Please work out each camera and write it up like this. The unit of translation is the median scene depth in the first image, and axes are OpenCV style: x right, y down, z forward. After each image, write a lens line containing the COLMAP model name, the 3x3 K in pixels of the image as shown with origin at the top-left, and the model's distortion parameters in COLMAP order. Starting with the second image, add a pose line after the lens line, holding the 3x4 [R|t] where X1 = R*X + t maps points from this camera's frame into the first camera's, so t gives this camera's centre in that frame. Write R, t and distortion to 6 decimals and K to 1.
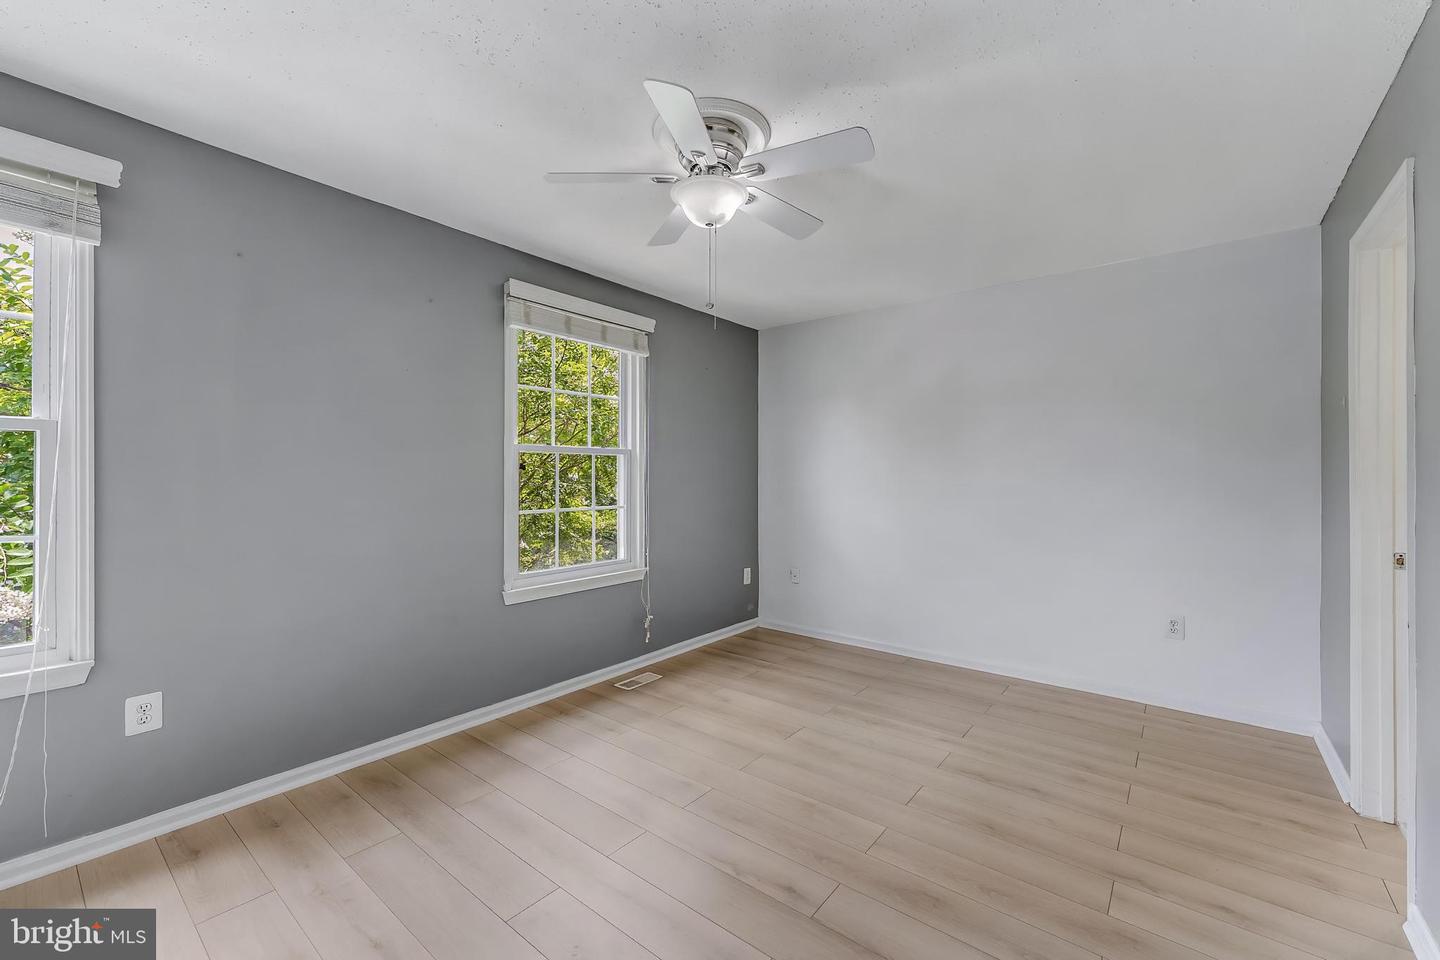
lens RADIAL K [[583.6, 0, 723.7], [0, 583.6, 476.8], [0, 0, 1]] dist [0.002002, -0.000092]
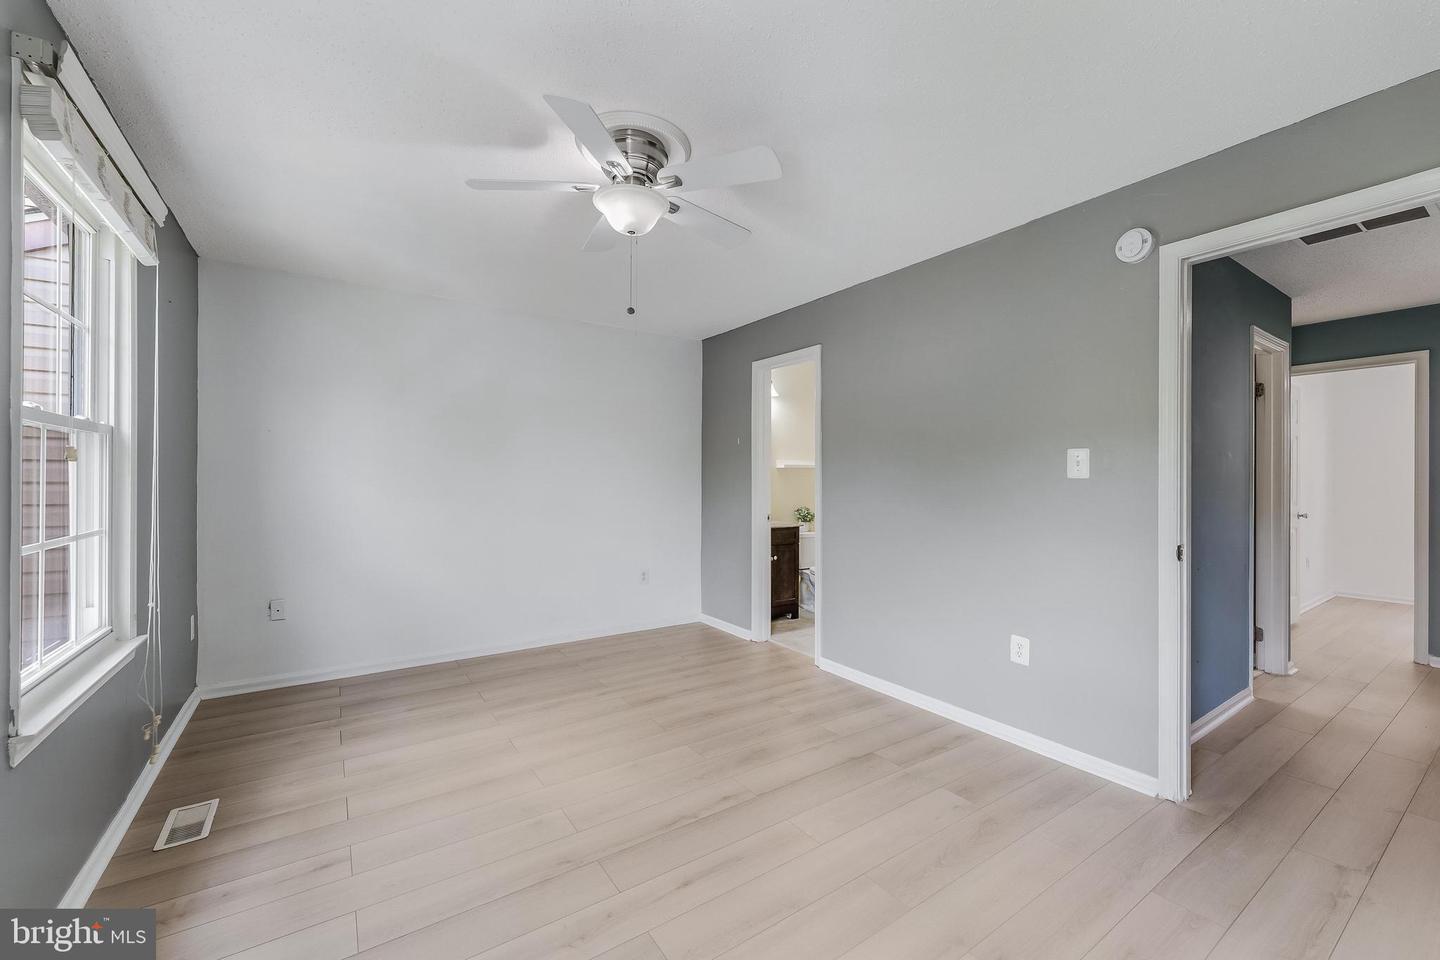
lens RADIAL K [[583.6, 0, 727.0], [0, 583.6, 481.3], [0, 0, 1]] dist [0.002002, -0.000092]
pose [[0.281054, -0.000099, 0.959692, -0.585813], [-0.004022, 0.999991, 0.001281, 0.004373], [-0.959684, -0.004220, 0.281051, 0.335225]]
